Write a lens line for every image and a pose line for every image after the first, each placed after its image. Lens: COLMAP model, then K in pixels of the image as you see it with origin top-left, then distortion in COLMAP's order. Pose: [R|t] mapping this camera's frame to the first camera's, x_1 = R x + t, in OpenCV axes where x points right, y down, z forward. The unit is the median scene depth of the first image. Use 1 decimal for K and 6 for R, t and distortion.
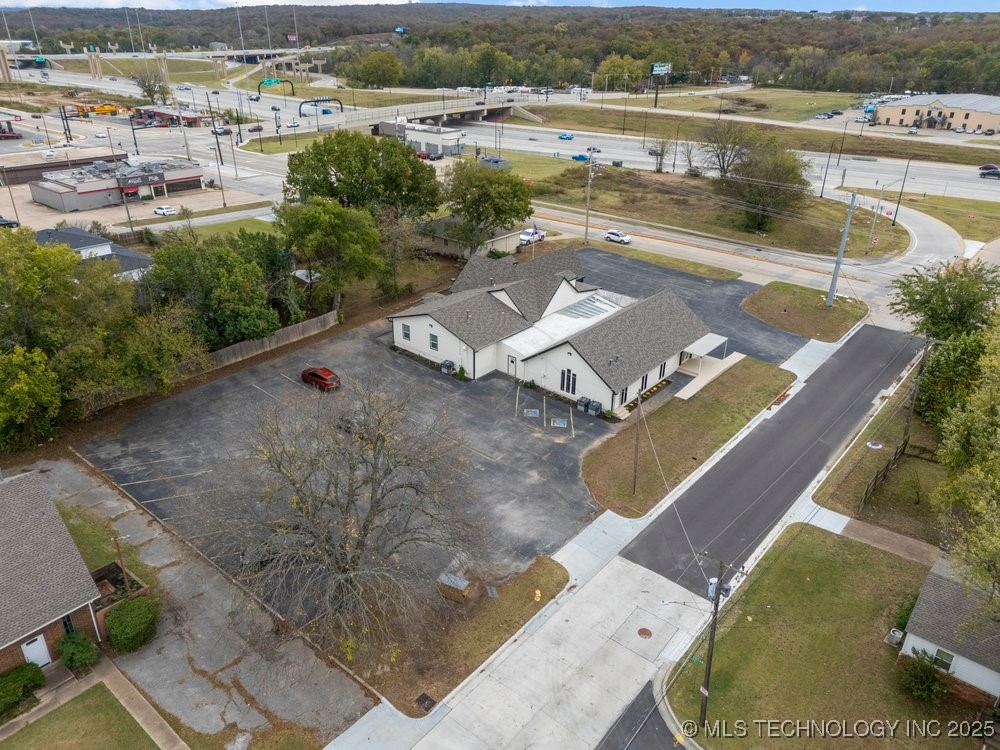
lens RADIAL K [[741.2, 0, 500.0], [0, 741.2, 375.0], [0, 0, 1]] dist [0.071723, -0.073359]
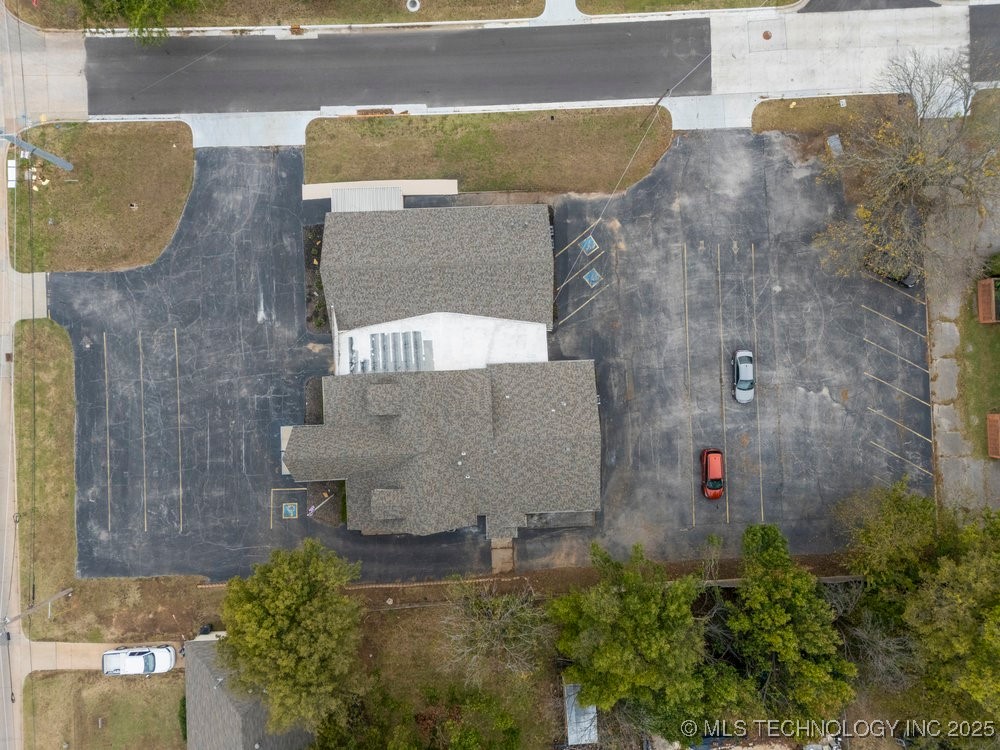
lens RADIAL K [[741.2, 0, 500.0], [0, 741.2, 375.0], [0, 0, 1]] dist [0.071723, -0.073359]
pose [[-0.670896, -0.741310, -0.018914, 0.048115], [0.294894, -0.290112, 0.910424, -0.925529], [-0.680394, 0.605223, 0.413243, 0.750479]]
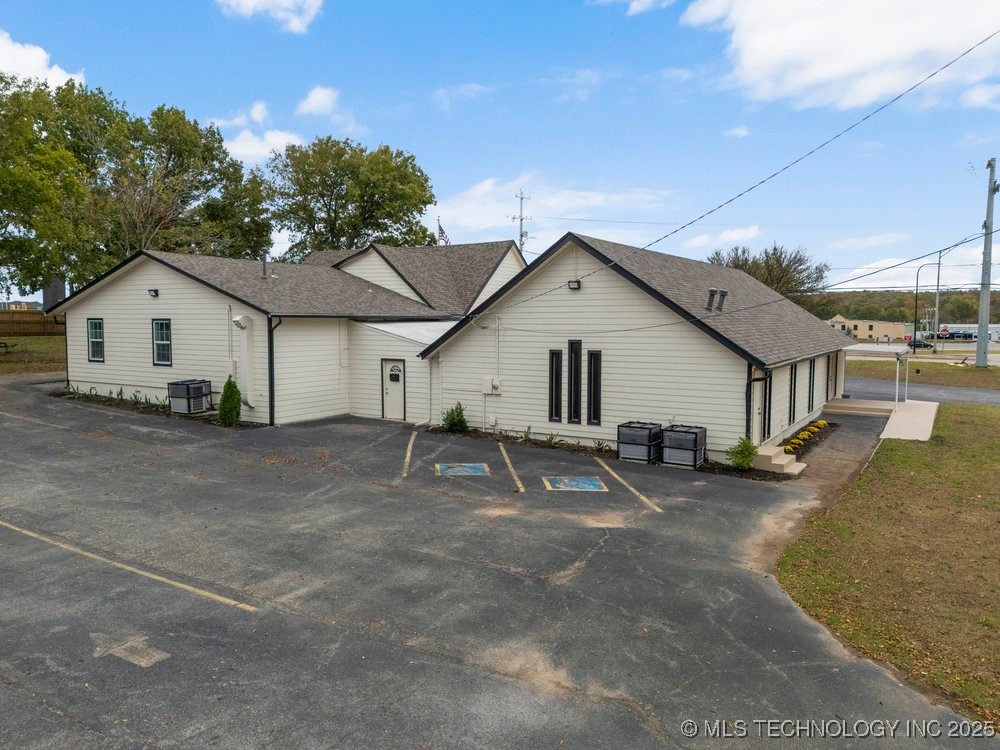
lens RADIAL K [[741.2, 0, 500.0], [0, 741.2, 375.0], [0, 0, 1]] dist [0.071723, -0.073359]
pose [[0.990540, -0.023793, 0.135149, 0.020461], [0.070473, 0.933261, -0.352217, 0.114254], [-0.117749, 0.358409, 0.926109, 0.736401]]
